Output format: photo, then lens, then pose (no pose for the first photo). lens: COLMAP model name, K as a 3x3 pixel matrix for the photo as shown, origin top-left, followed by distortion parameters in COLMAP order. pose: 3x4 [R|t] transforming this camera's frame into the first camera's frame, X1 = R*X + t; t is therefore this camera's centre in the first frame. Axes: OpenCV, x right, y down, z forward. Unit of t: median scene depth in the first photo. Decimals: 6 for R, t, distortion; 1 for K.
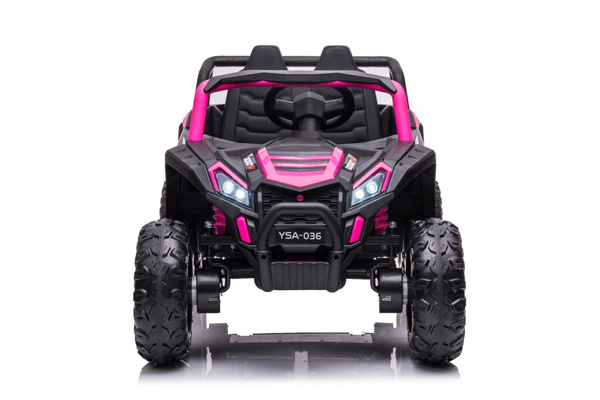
lens RADIAL K [[1142.3, 0, 300.0], [0, 1142.3, 200.0], [0, 0, 1]] dist [-0.011681, 0.023903]
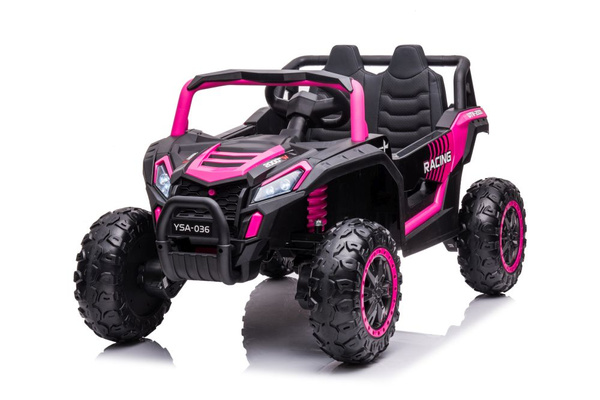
lens RADIAL K [[1142.3, 0, 300.0], [0, 1142.3, 200.0], [0, 0, 1]] dist [-0.011681, 0.023903]
pose [[0.928266, 0.041134, -0.369635, 0.436152], [-0.041336, 0.999118, 0.007377, -0.005684], [0.369613, 0.008431, 0.929148, 0.063480]]
